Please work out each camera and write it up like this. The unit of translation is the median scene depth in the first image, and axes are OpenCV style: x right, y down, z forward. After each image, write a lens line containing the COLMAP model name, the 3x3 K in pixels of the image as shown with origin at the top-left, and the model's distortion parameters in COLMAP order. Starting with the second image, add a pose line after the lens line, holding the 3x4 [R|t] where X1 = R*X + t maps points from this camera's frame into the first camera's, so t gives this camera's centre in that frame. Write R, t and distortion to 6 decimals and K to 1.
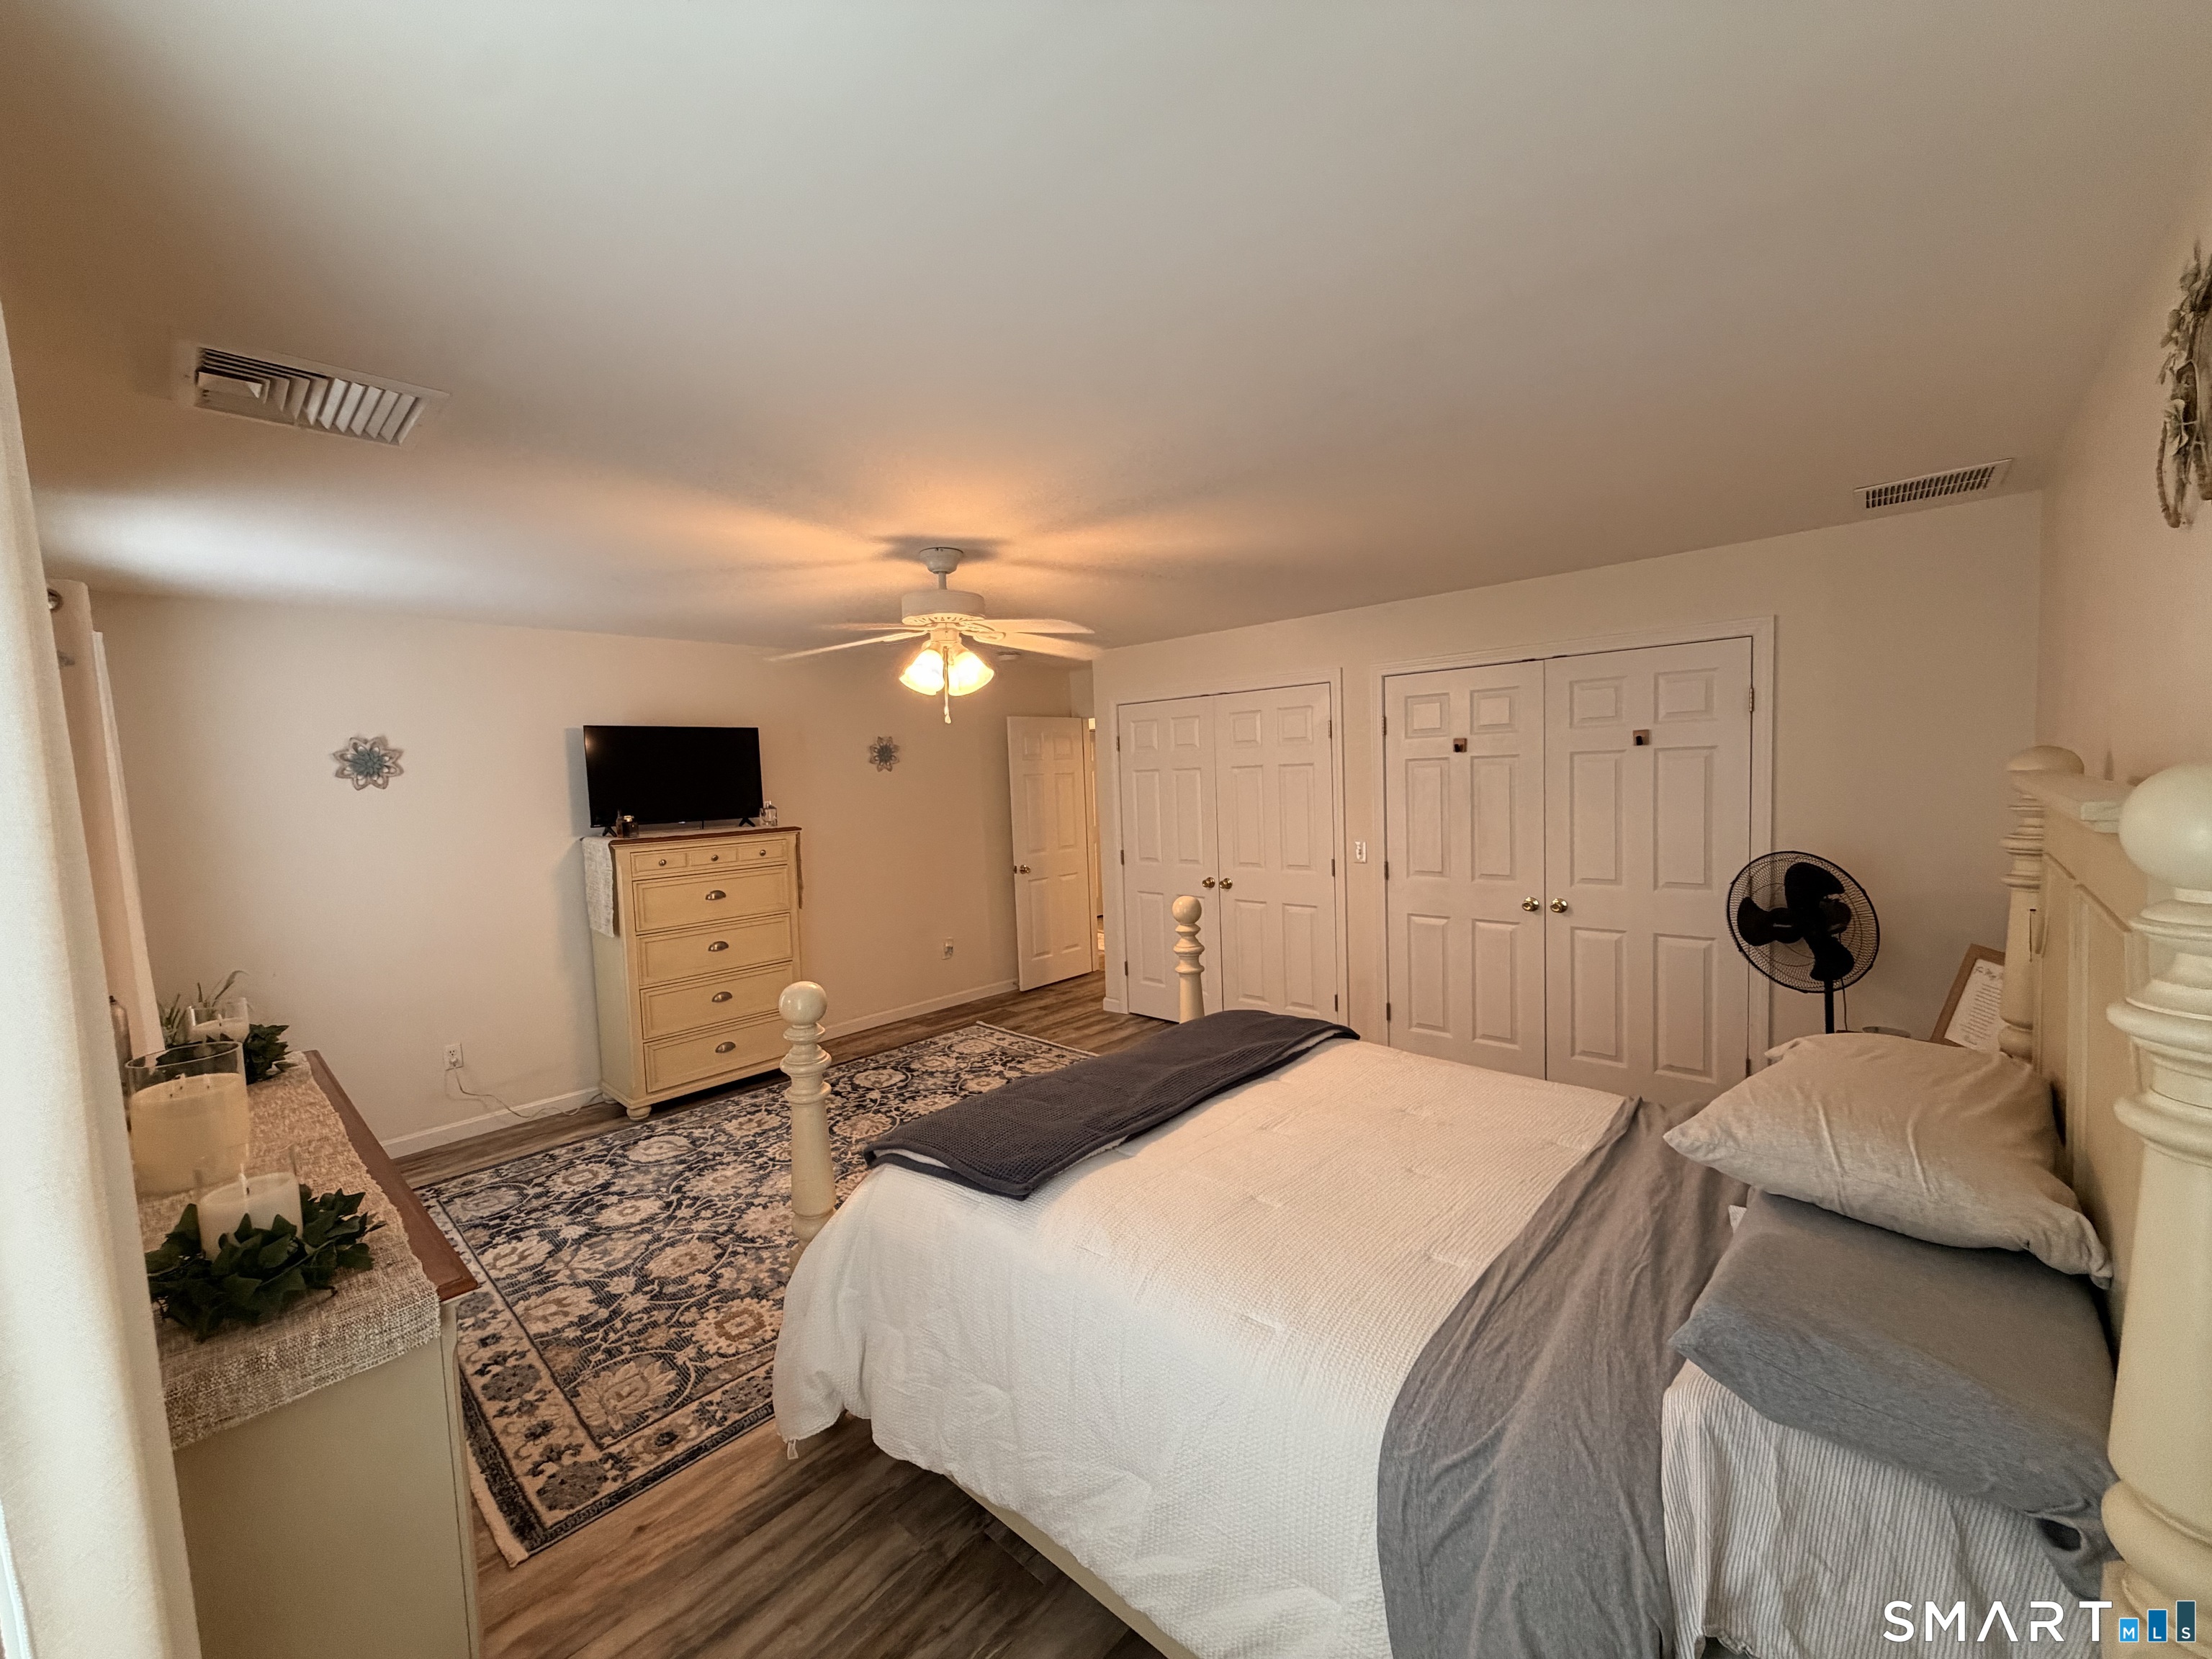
lens RADIAL K [[879.8, 0, 1103.4], [0, 879.8, 835.7], [0, 0, 1]] dist [-0.000024, 0.000682]
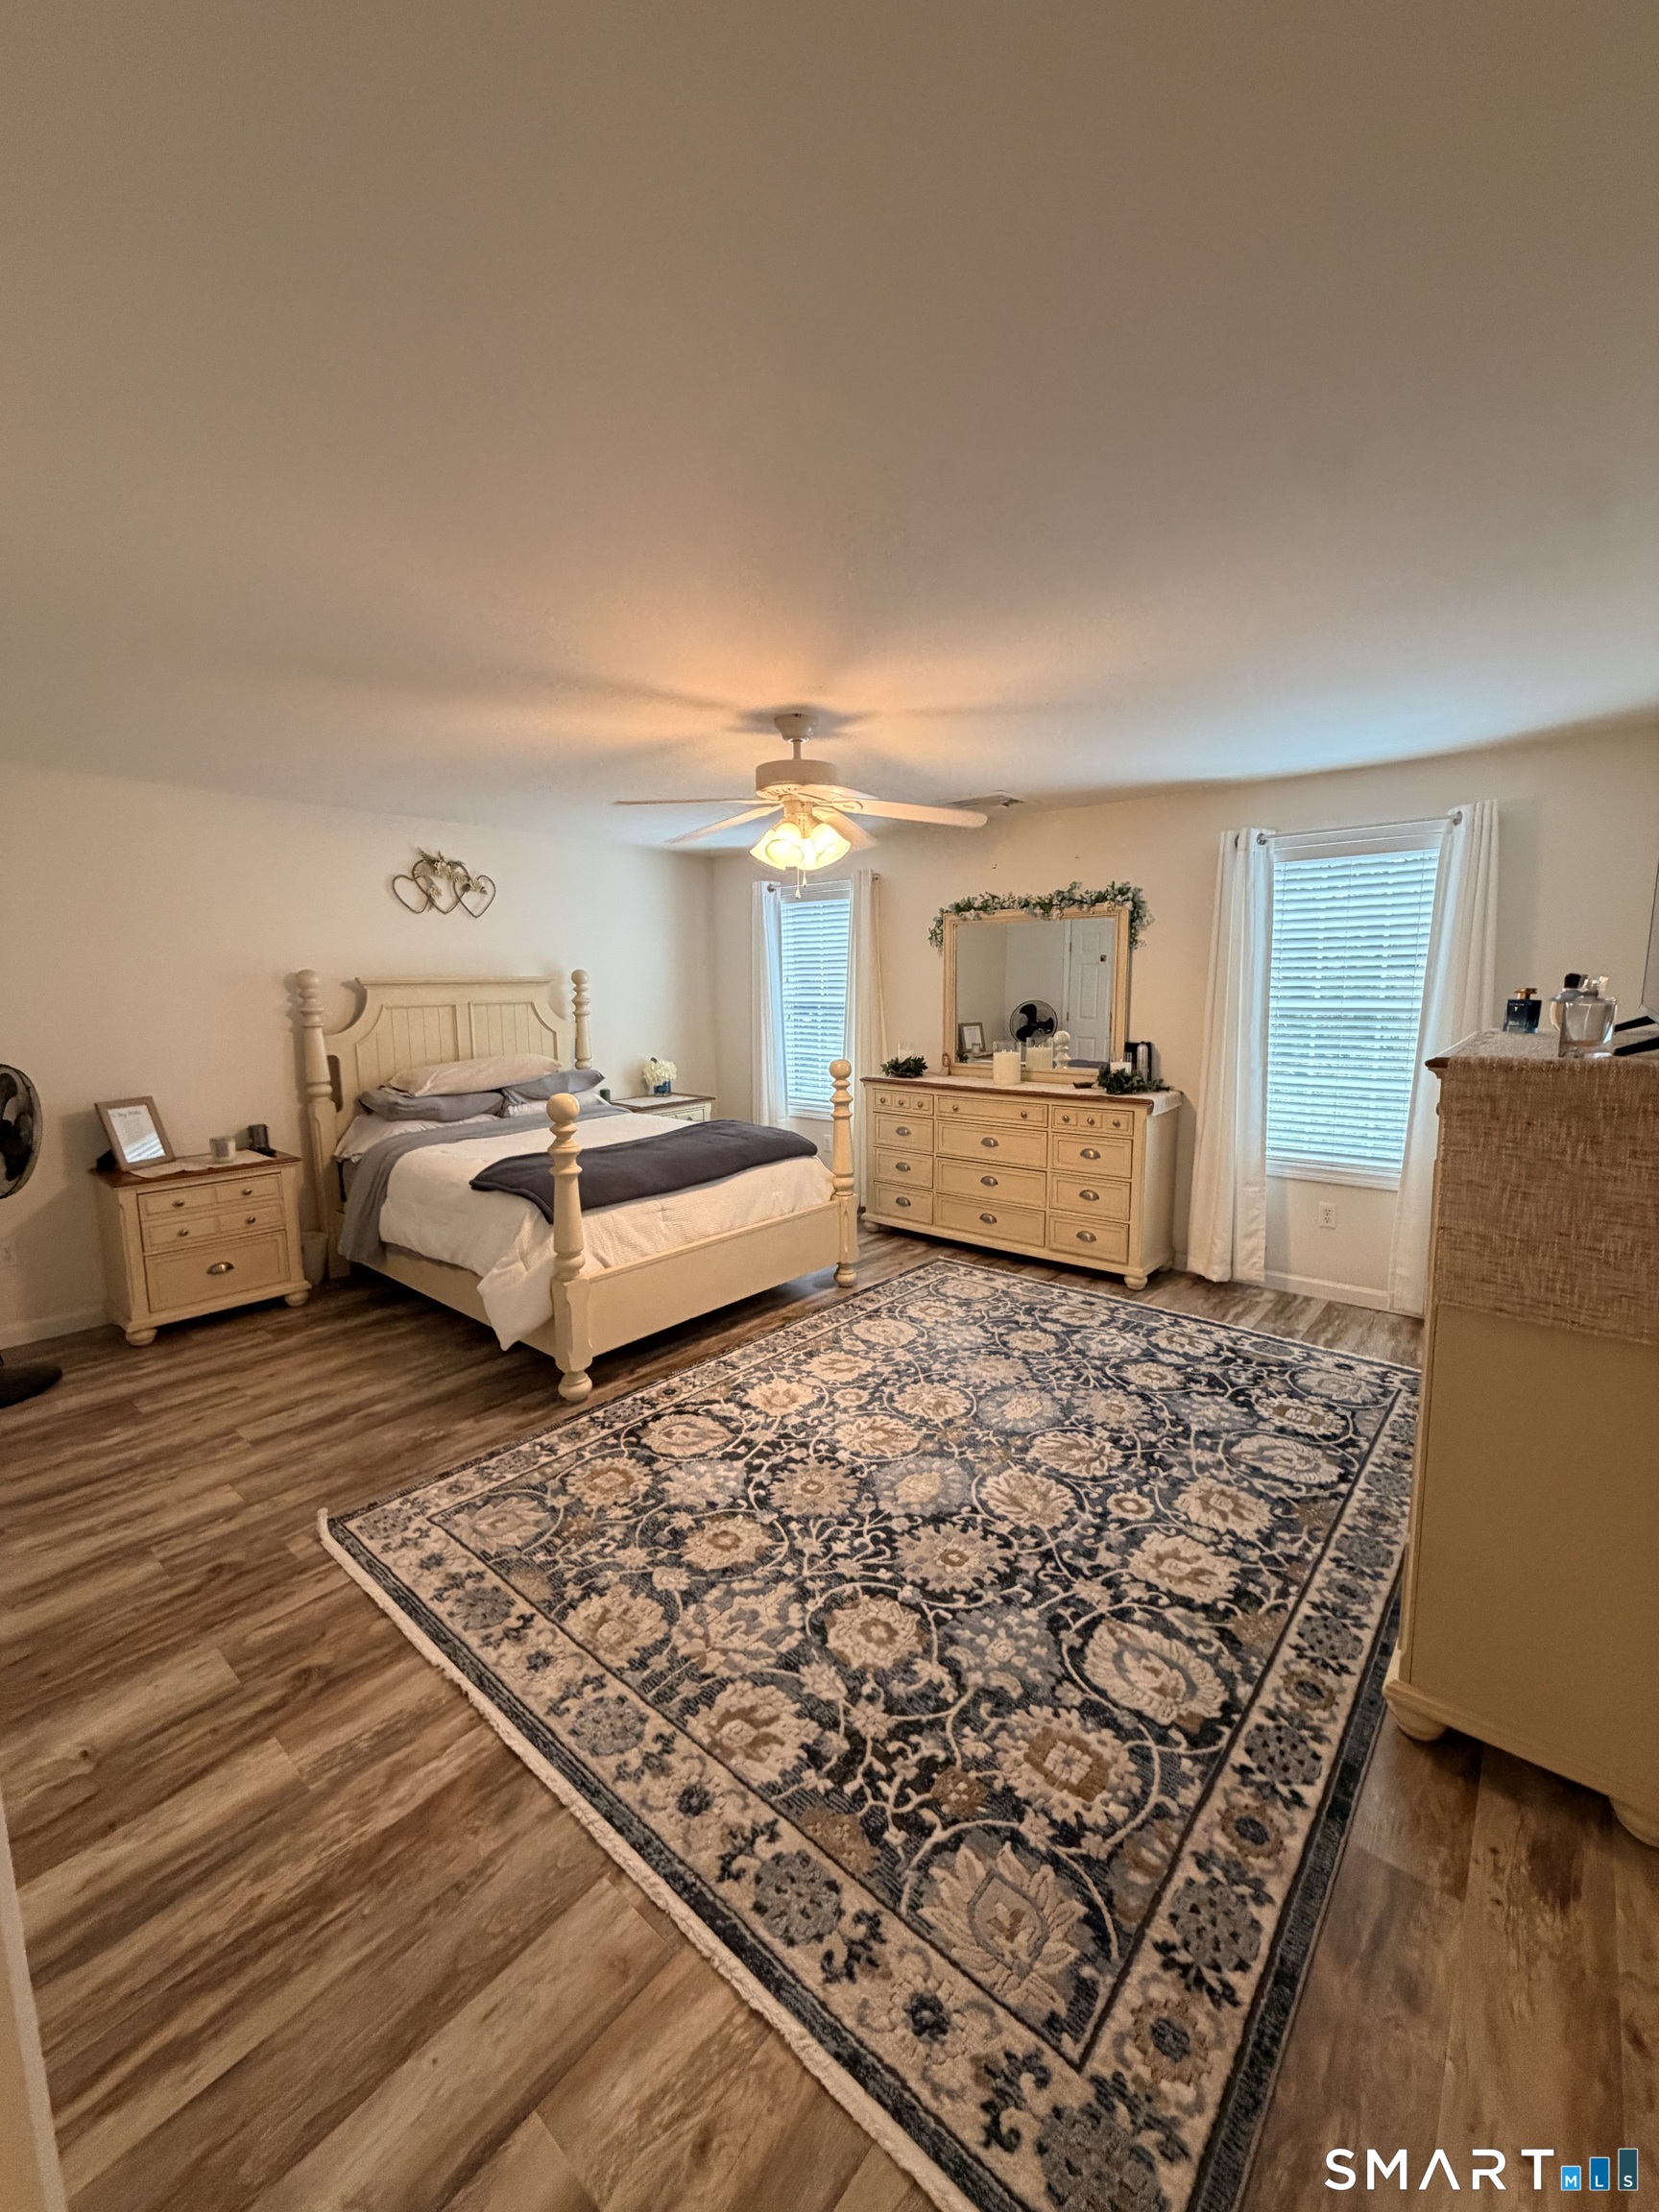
lens RADIAL K [[879.8, 0, 826.7], [0, 879.8, 1097.3], [0, 0, 1]] dist [-0.000024, 0.000682]
pose [[-0.997971, 0.056748, -0.028883, -0.129771], [0.049784, 0.978174, 0.201736, -0.088695], [0.039701, 0.199888, -0.979014, 1.595373]]
